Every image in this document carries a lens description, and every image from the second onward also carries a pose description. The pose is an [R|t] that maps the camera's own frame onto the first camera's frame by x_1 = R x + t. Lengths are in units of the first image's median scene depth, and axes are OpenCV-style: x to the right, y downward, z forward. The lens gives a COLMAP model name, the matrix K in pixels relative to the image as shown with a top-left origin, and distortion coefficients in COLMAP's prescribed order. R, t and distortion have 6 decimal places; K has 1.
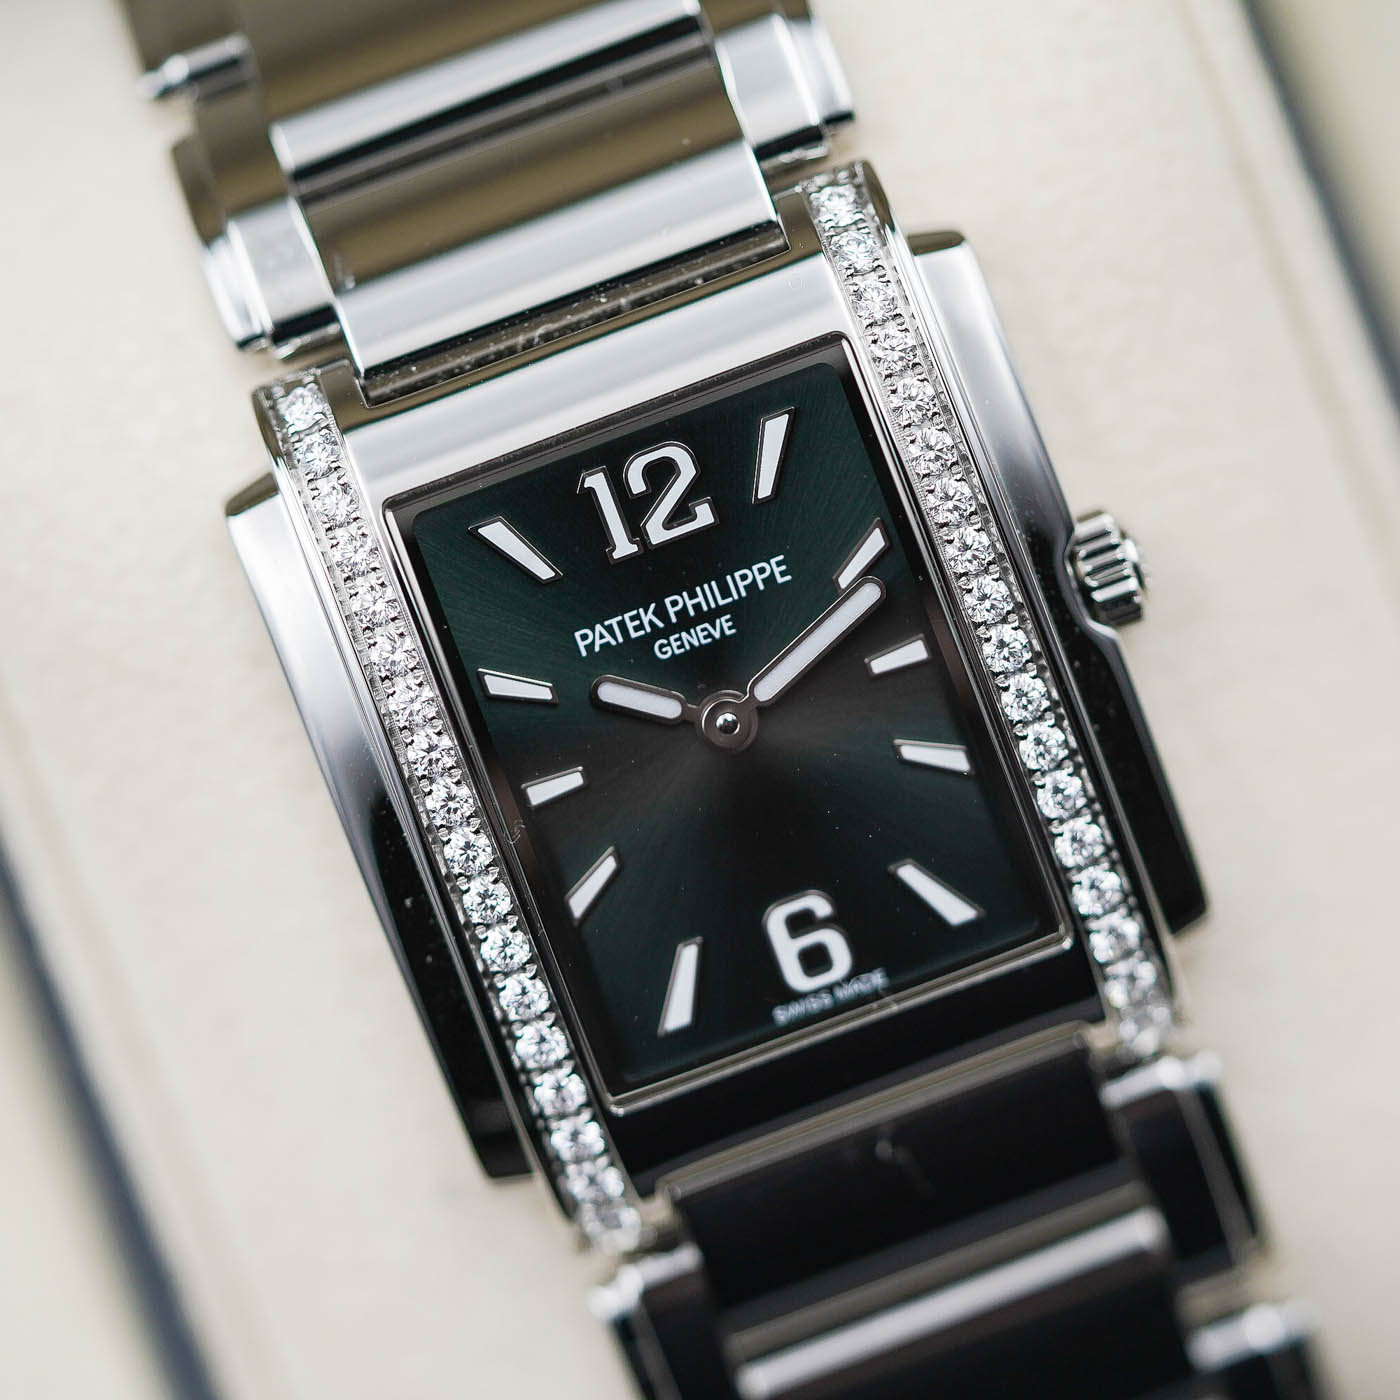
lens RADIAL K [[8938.4, 0, 700.0], [0, 8938.4, 700.0], [0, 0, 1]] dist [-0.191678, -21.055970]
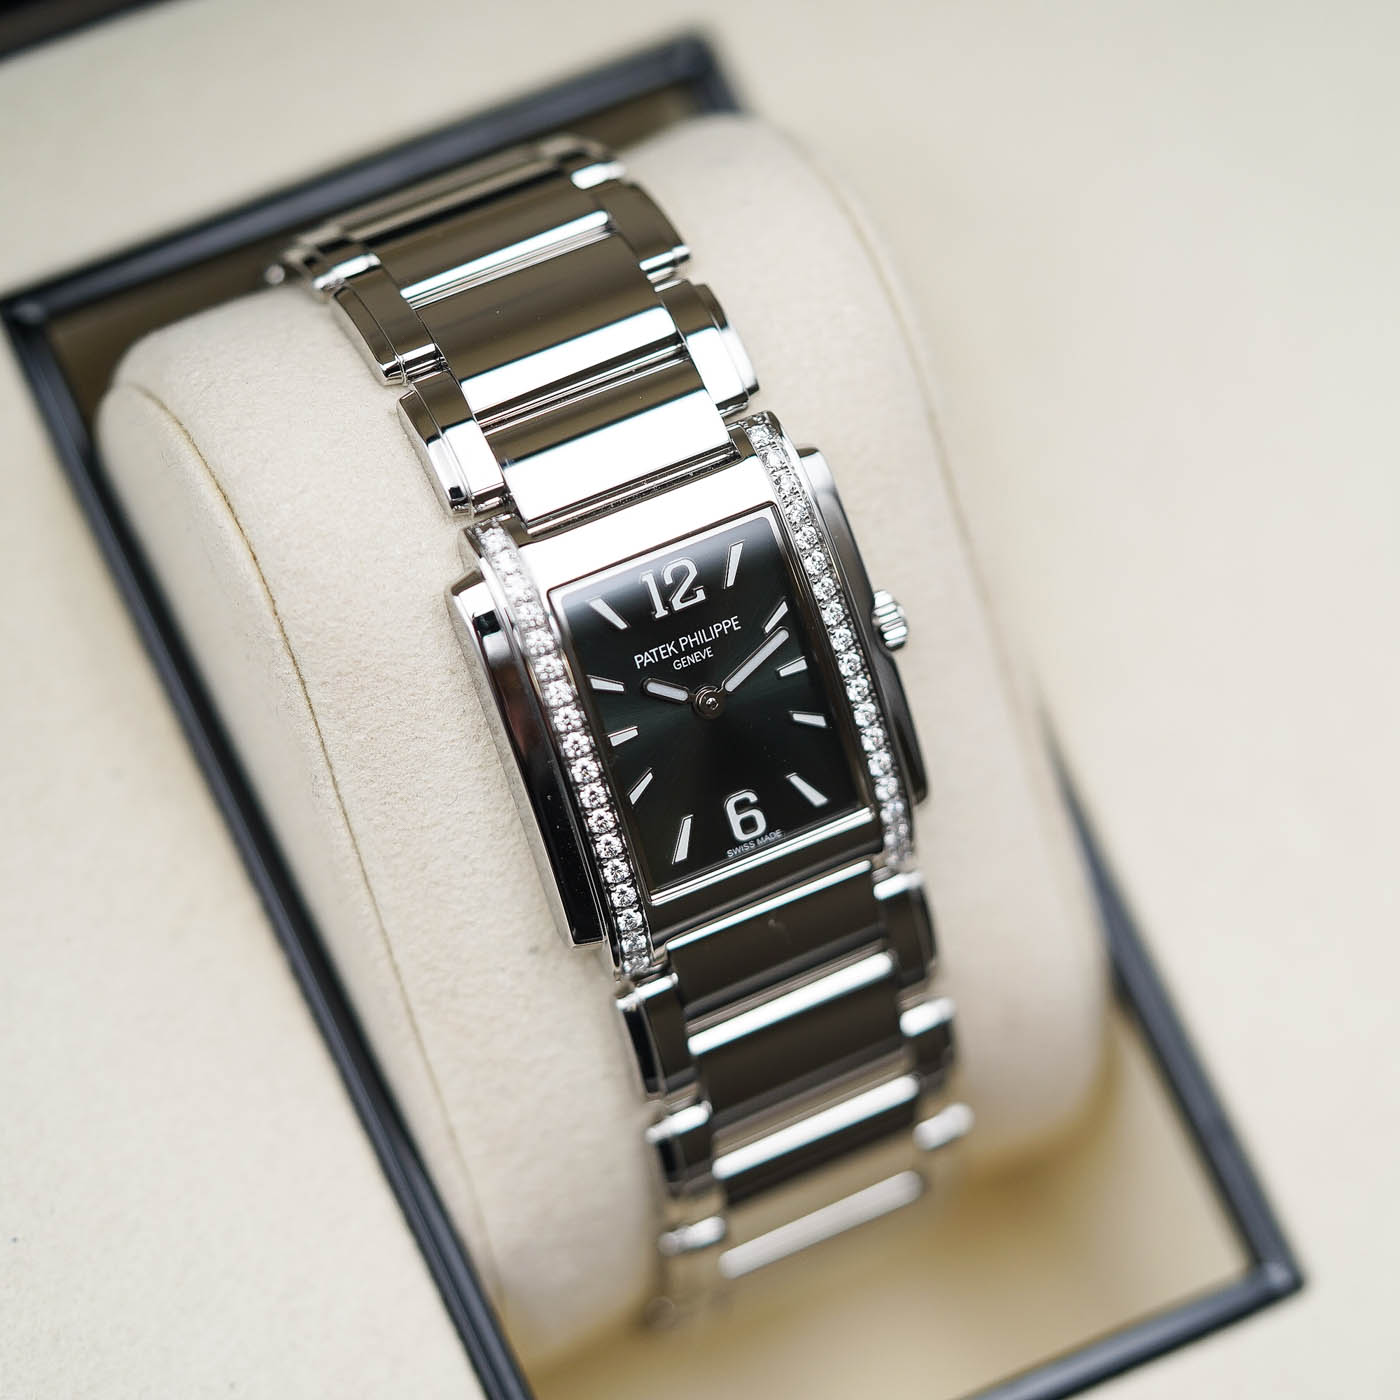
lens RADIAL K [[8938.4, 0, 700.0], [0, 8938.4, 700.0], [0, 0, 1]] dist [-0.191678, -21.055970]
pose [[0.950072, -0.005743, 0.311977, -0.602423], [0.002548, 0.999940, 0.010648, -0.018624], [-0.312020, -0.009321, 0.950030, -0.837214]]
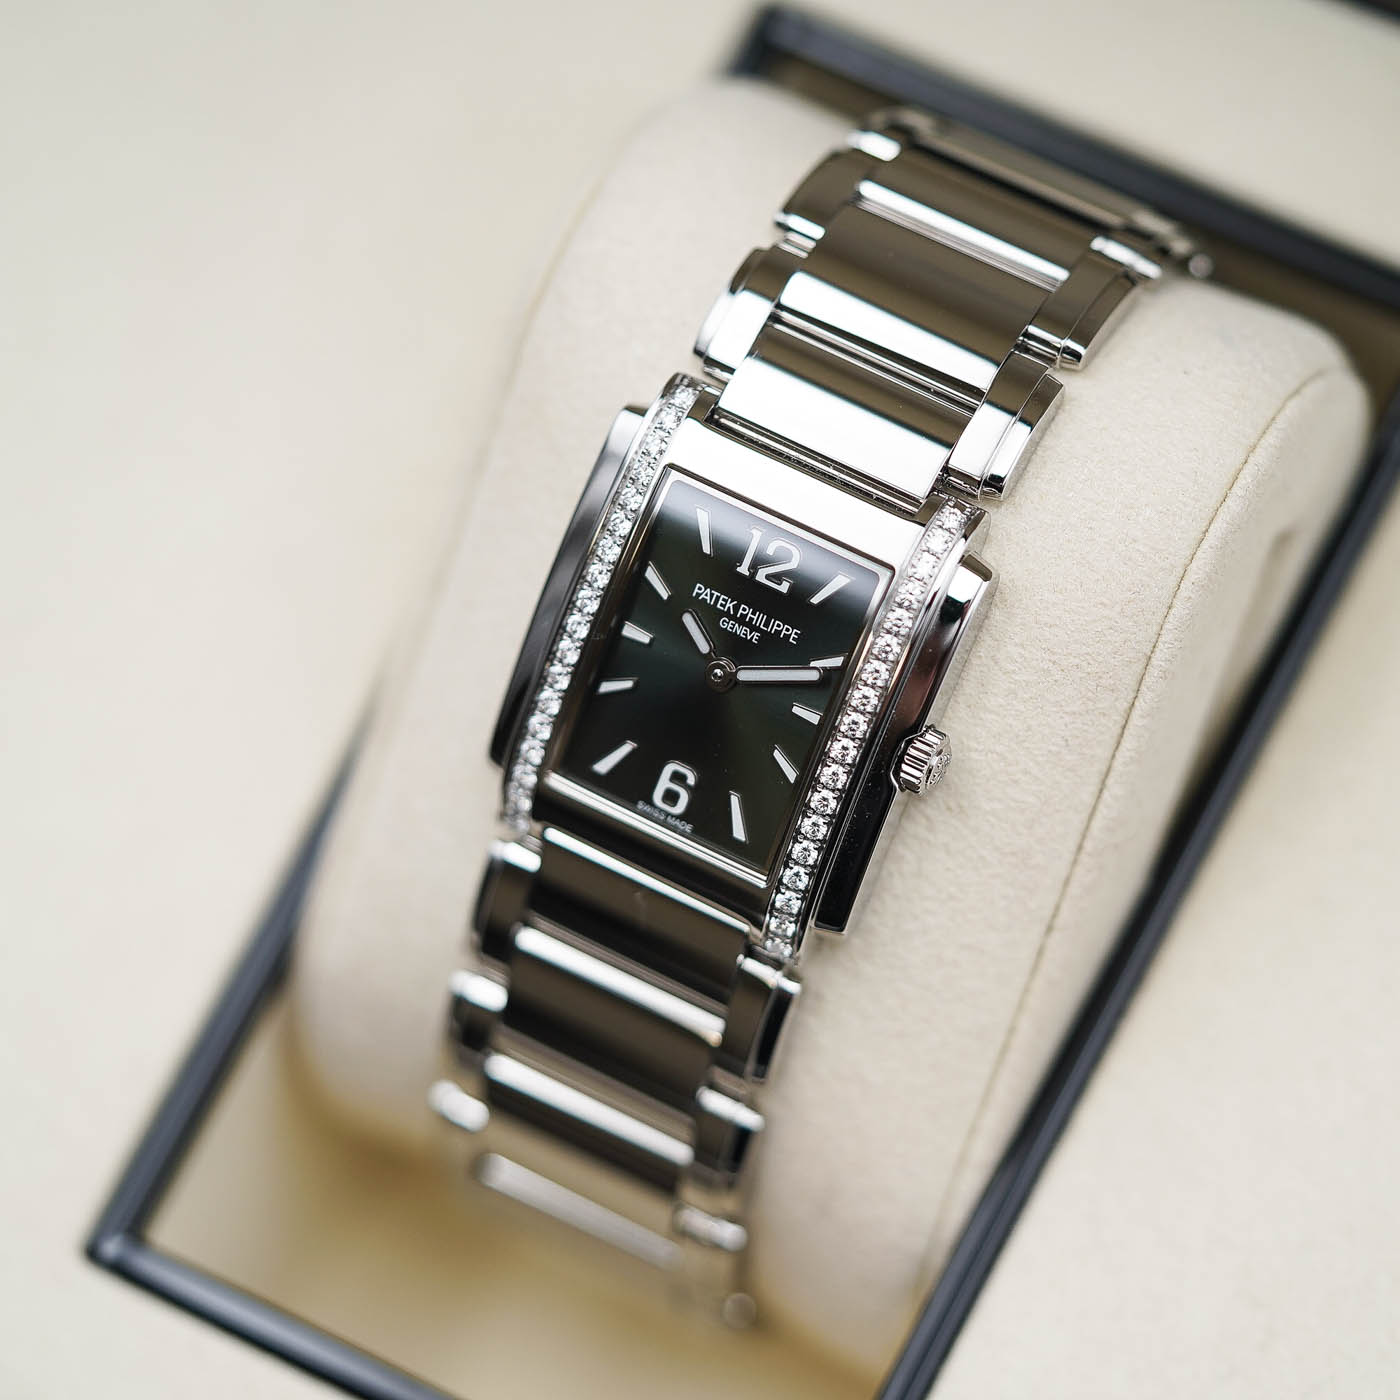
lens RADIAL K [[8938.4, 0, 700.0], [0, 8938.4, 700.0], [0, 0, 1]] dist [-0.191678, -21.055970]
pose [[0.674915, 0.704974, -0.217949, 0.413444], [-0.676338, 0.709116, 0.199302, -0.365231], [0.295054, 0.012895, 0.955394, -0.796366]]
